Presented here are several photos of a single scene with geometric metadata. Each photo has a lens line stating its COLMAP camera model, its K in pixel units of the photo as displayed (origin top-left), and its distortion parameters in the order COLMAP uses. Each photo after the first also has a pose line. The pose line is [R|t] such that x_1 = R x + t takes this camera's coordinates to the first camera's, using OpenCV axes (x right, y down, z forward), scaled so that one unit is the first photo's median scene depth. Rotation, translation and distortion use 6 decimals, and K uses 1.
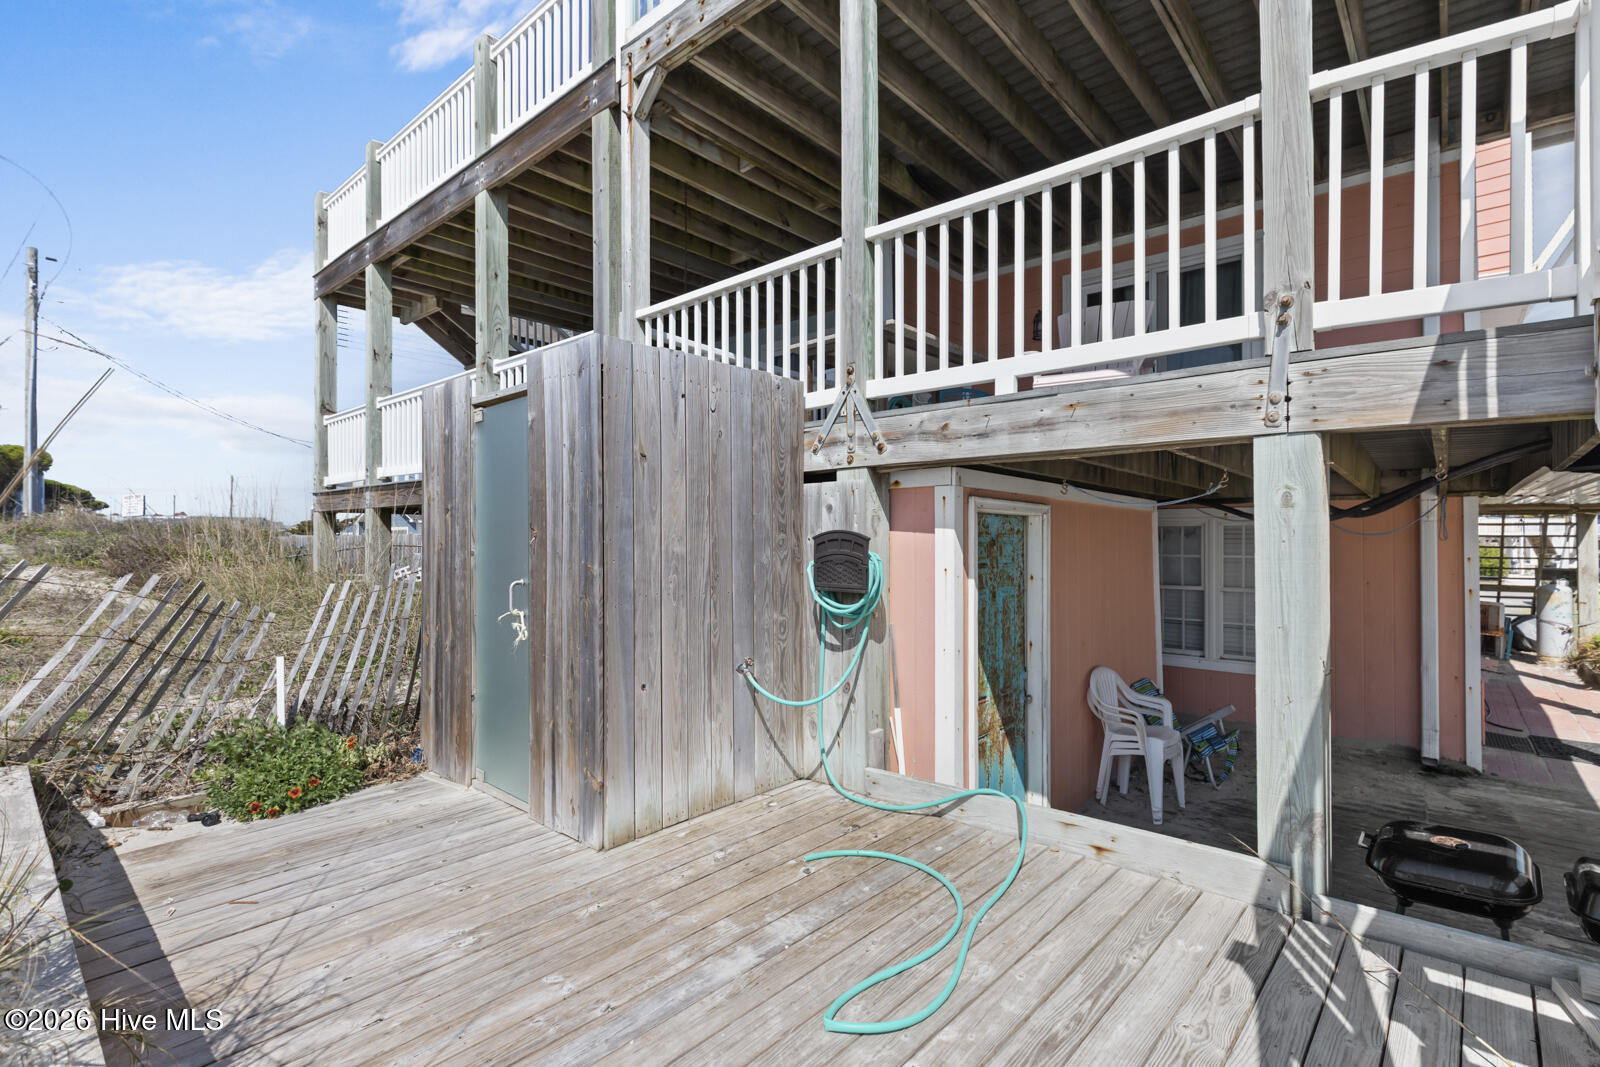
lens RADIAL K [[725.4, 0, 799.9], [0, 725.4, 530.7], [0, 0, 1]] dist [0.001711, 0.000040]
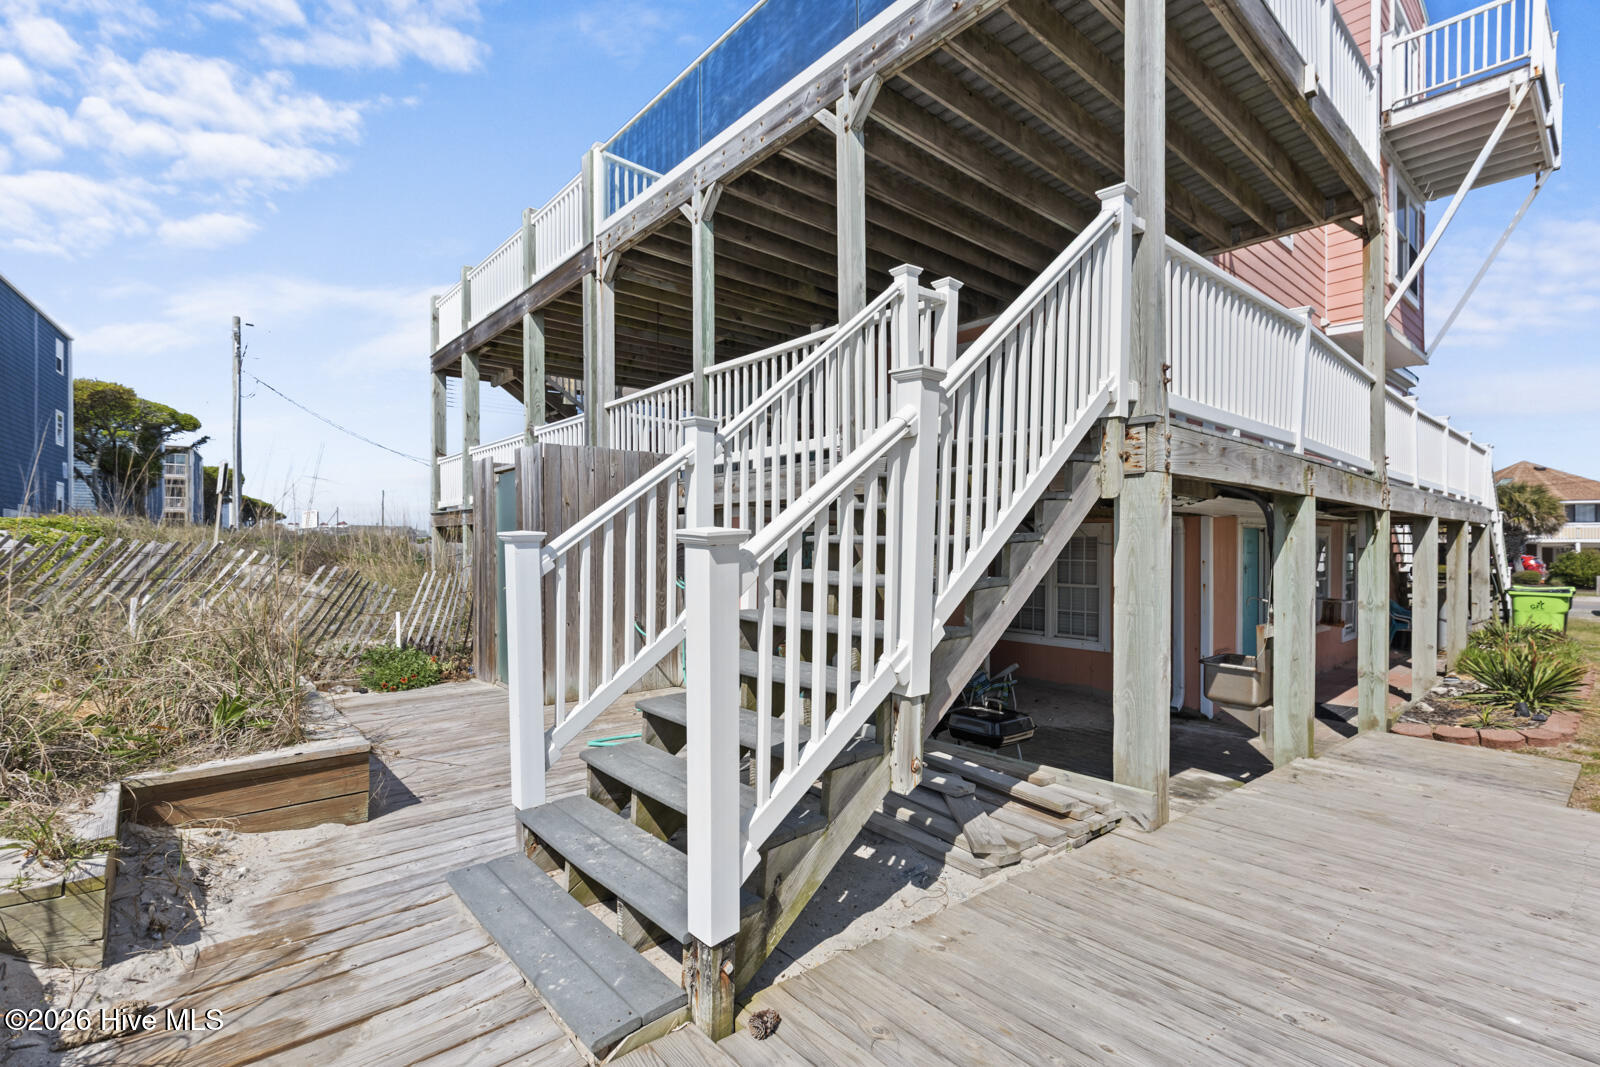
lens RADIAL K [[725.4, 0, 808.5], [0, 725.4, 543.1], [0, 0, 1]] dist [0.001711, 0.000040]
pose [[0.990894, -0.001470, -0.134637, 0.356423], [0.002744, 0.999953, 0.009279, -0.008161], [0.134618, -0.009564, 0.990851, -0.429988]]
